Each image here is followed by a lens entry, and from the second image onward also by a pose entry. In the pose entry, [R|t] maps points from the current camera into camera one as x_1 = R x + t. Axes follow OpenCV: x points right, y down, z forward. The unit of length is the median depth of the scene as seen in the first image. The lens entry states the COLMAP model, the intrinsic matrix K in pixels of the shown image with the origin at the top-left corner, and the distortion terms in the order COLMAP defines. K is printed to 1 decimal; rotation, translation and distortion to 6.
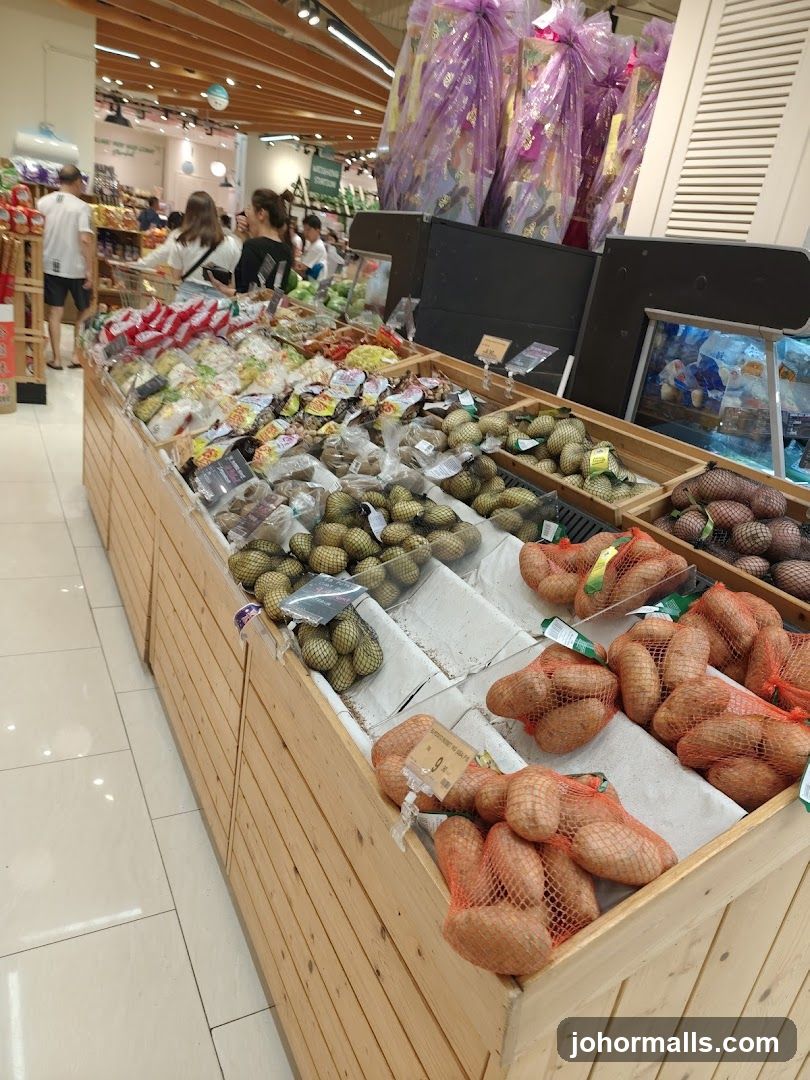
lens RADIAL K [[746.2, 0, 405.0], [0, 746.2, 540.0], [0, 0, 1]] dist [-0.007538, -0.003486]
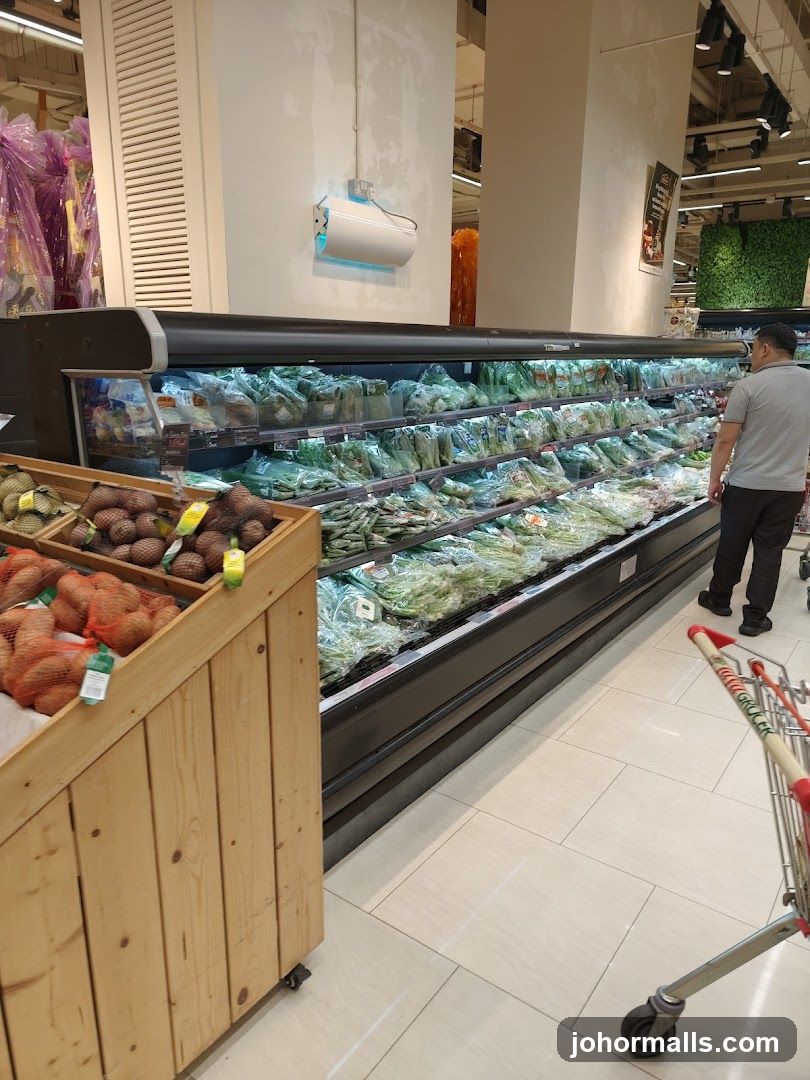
lens RADIAL K [[762.4, 0, 405.0], [0, 762.4, 540.0], [0, 0, 1]] dist [0.001579, -0.003137]
pose [[0.890146, -0.254842, 0.377751, 0.271397], [0.281838, 0.959312, -0.016952, 0.116389], [-0.358062, 0.121554, 0.925752, -0.268731]]
